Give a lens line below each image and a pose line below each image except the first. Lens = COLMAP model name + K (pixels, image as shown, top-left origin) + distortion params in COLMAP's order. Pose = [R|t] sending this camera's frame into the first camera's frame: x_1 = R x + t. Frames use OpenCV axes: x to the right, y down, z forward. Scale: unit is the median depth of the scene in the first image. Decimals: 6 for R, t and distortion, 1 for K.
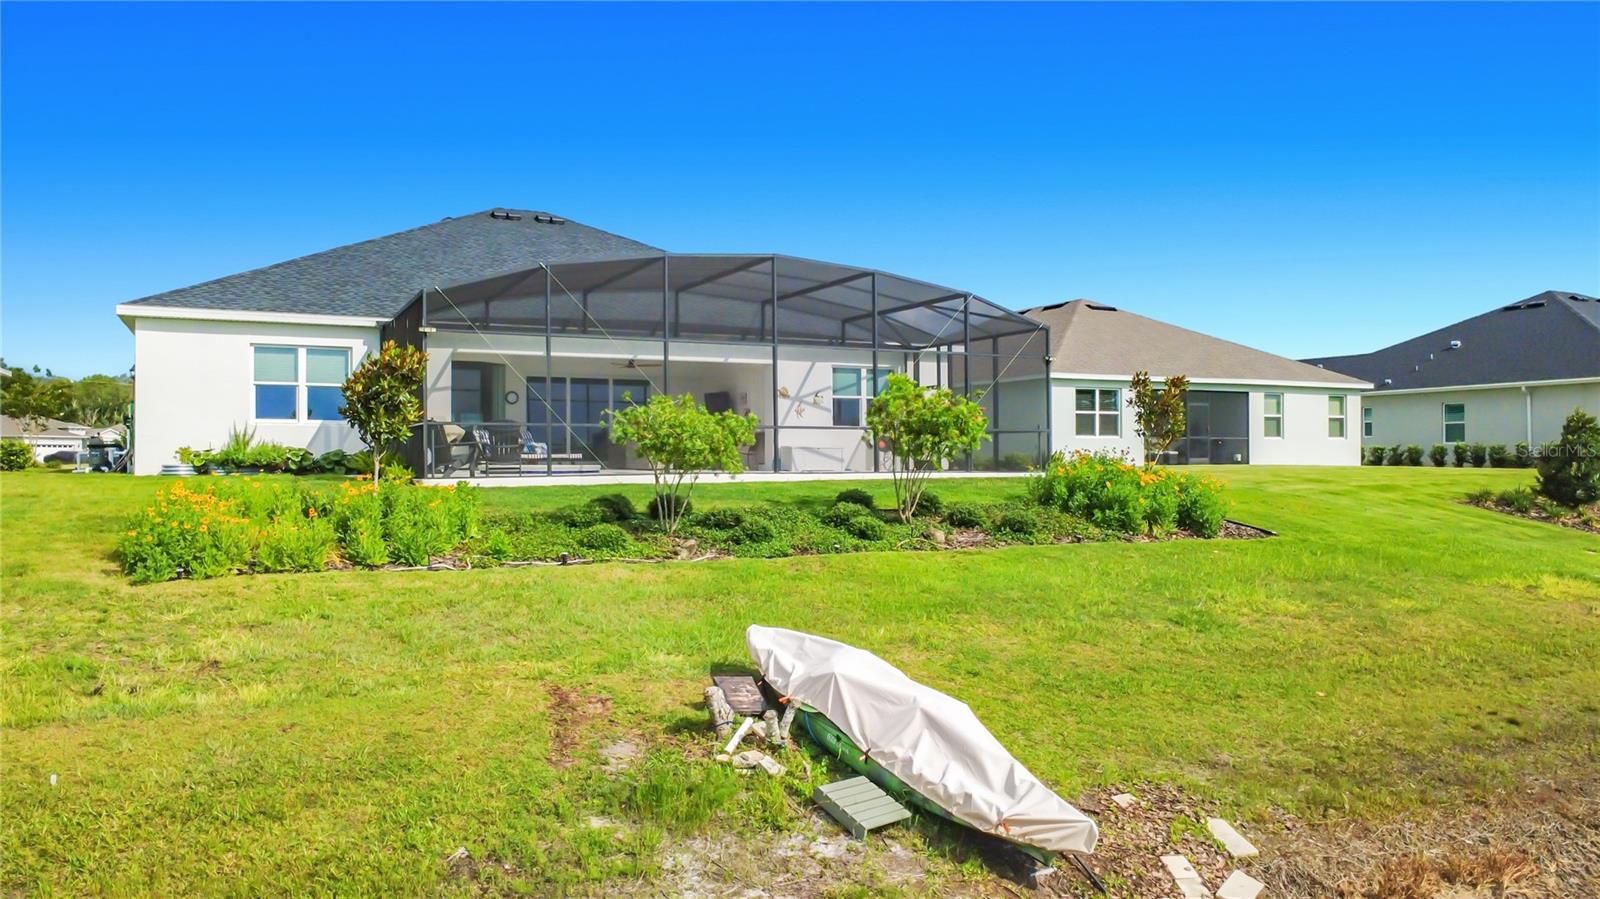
lens RADIAL K [[1165.6, 0, 796.5], [0, 1165.6, 452.1], [0, 0, 1]] dist [0.056346, 0.004078]
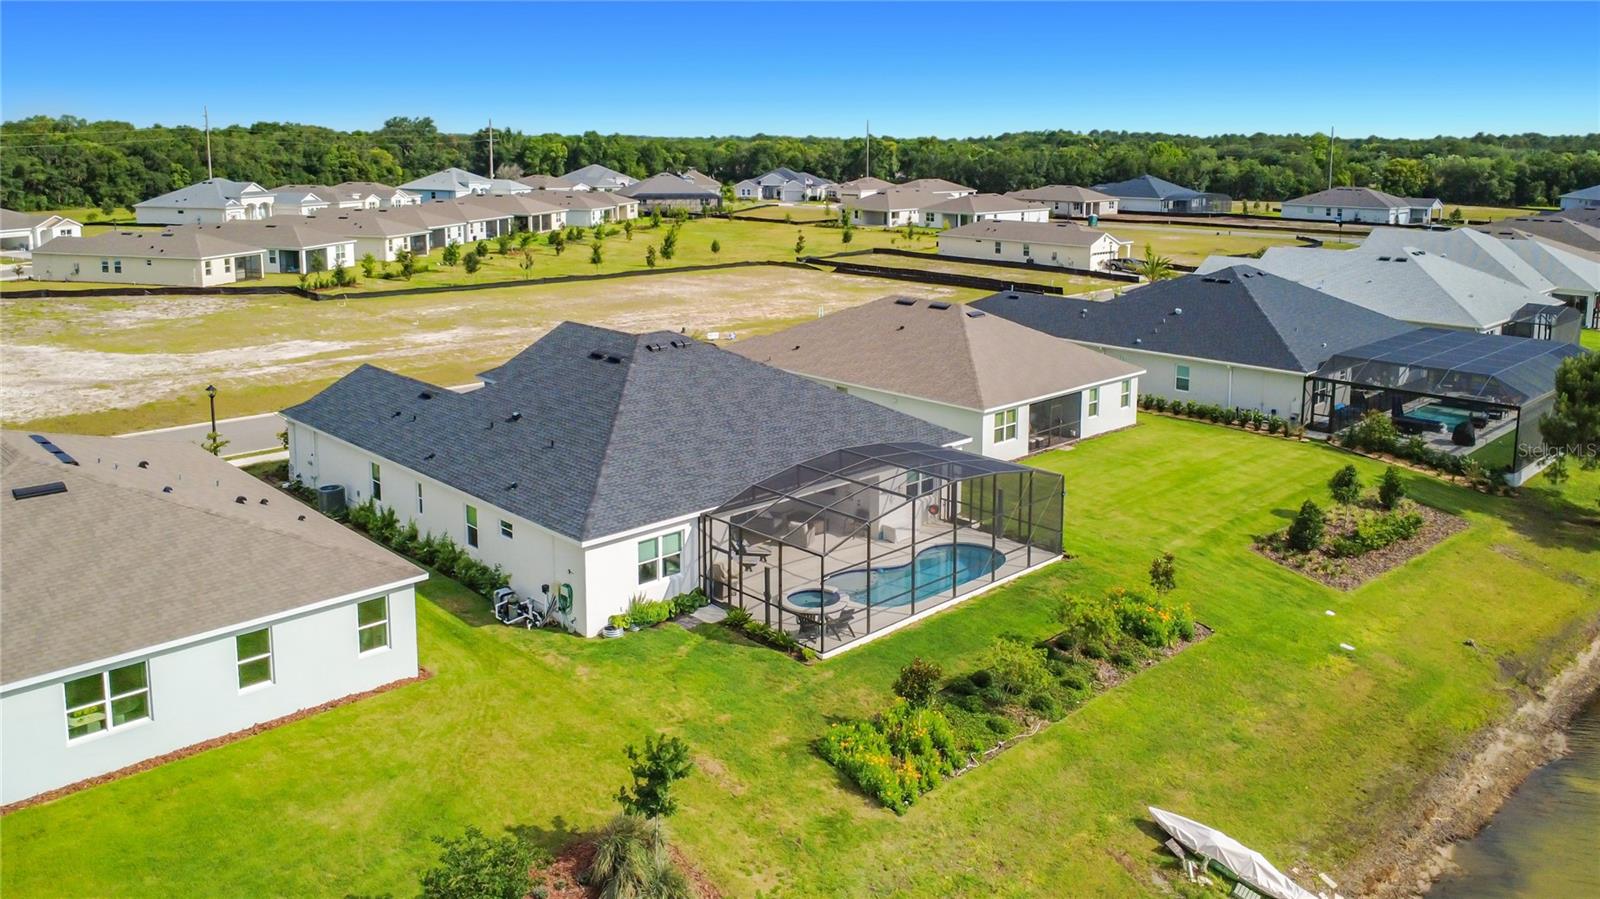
lens RADIAL K [[1165.6, 0, 803.3], [0, 1165.6, 446.6], [0, 0, 1]] dist [0.056346, 0.004078]
pose [[0.950394, -0.072801, 0.302408, -0.424989], [-0.006408, 0.967436, 0.253037, -0.367060], [-0.310982, -0.242422, 0.918979, -0.292762]]
